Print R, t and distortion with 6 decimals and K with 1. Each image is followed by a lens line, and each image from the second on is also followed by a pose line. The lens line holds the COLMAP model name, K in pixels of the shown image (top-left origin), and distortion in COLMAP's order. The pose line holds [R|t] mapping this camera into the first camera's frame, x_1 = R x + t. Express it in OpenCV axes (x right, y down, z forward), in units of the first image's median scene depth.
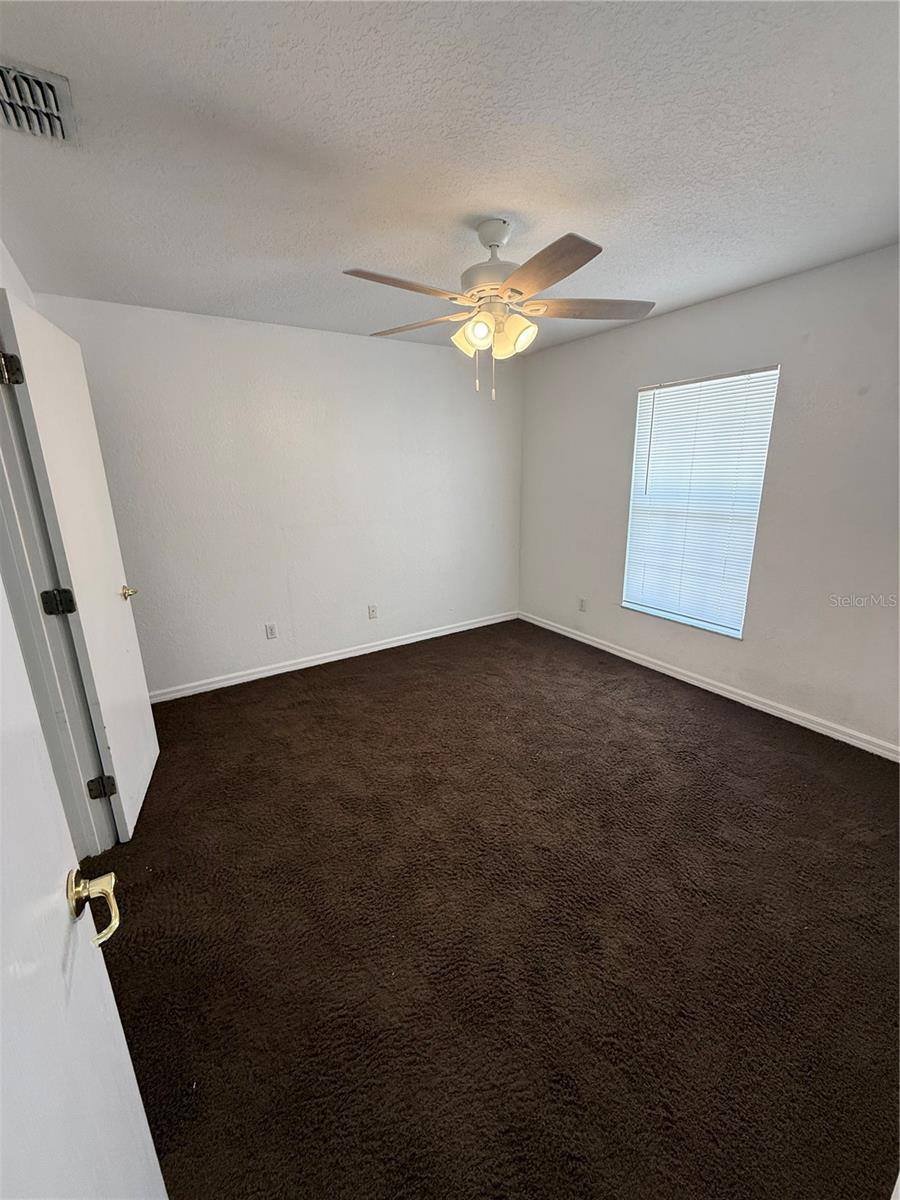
lens RADIAL K [[474.8, 0, 456.0], [0, 474.8, 587.4], [0, 0, 1]] dist [-0.000702, -0.000040]
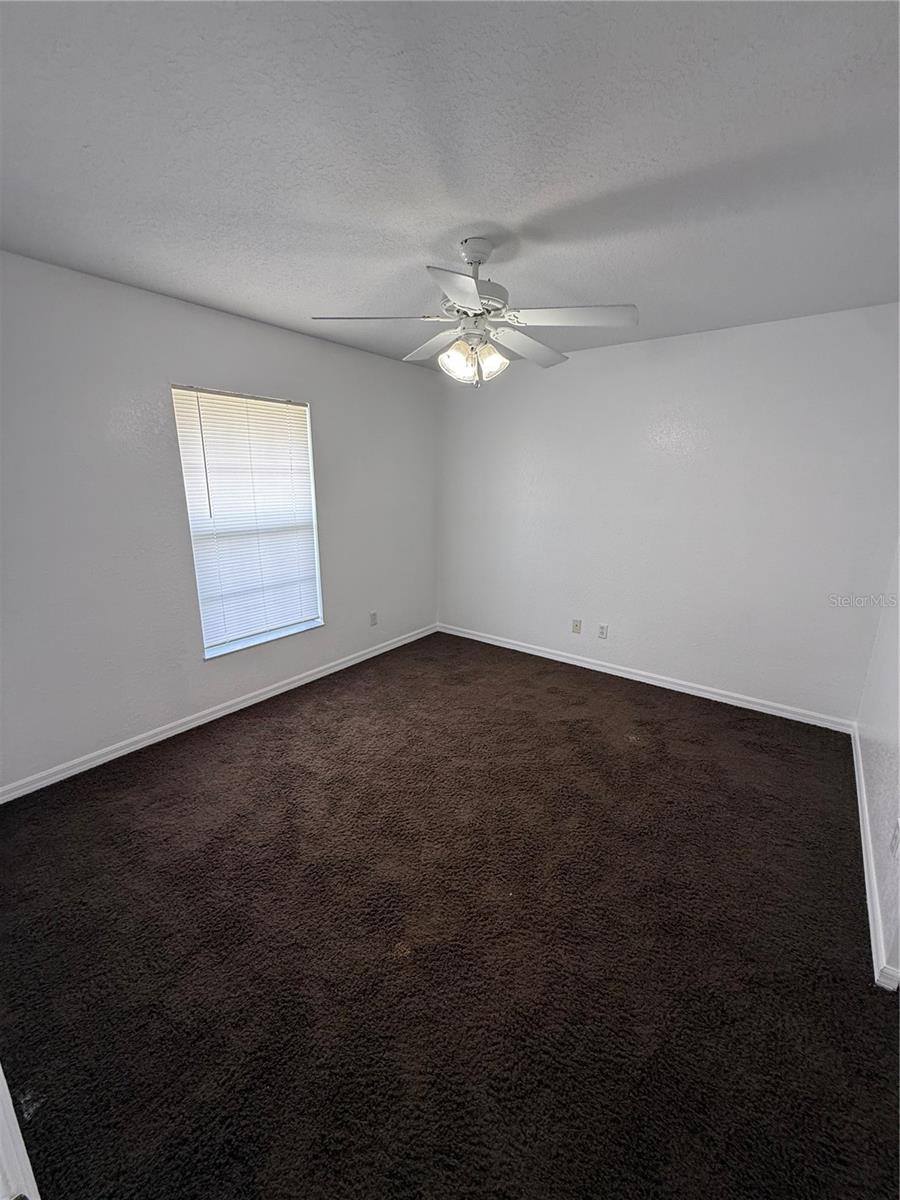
lens RADIAL K [[474.8, 0, 456.0], [0, 474.8, 587.4], [0, 0, 1]] dist [-0.000702, -0.000040]
pose [[-0.312500, -0.193128, 0.930078, -0.623795], [0.247722, 0.928666, 0.276068, -0.230536], [-0.917048, 0.316672, -0.242366, 0.958093]]
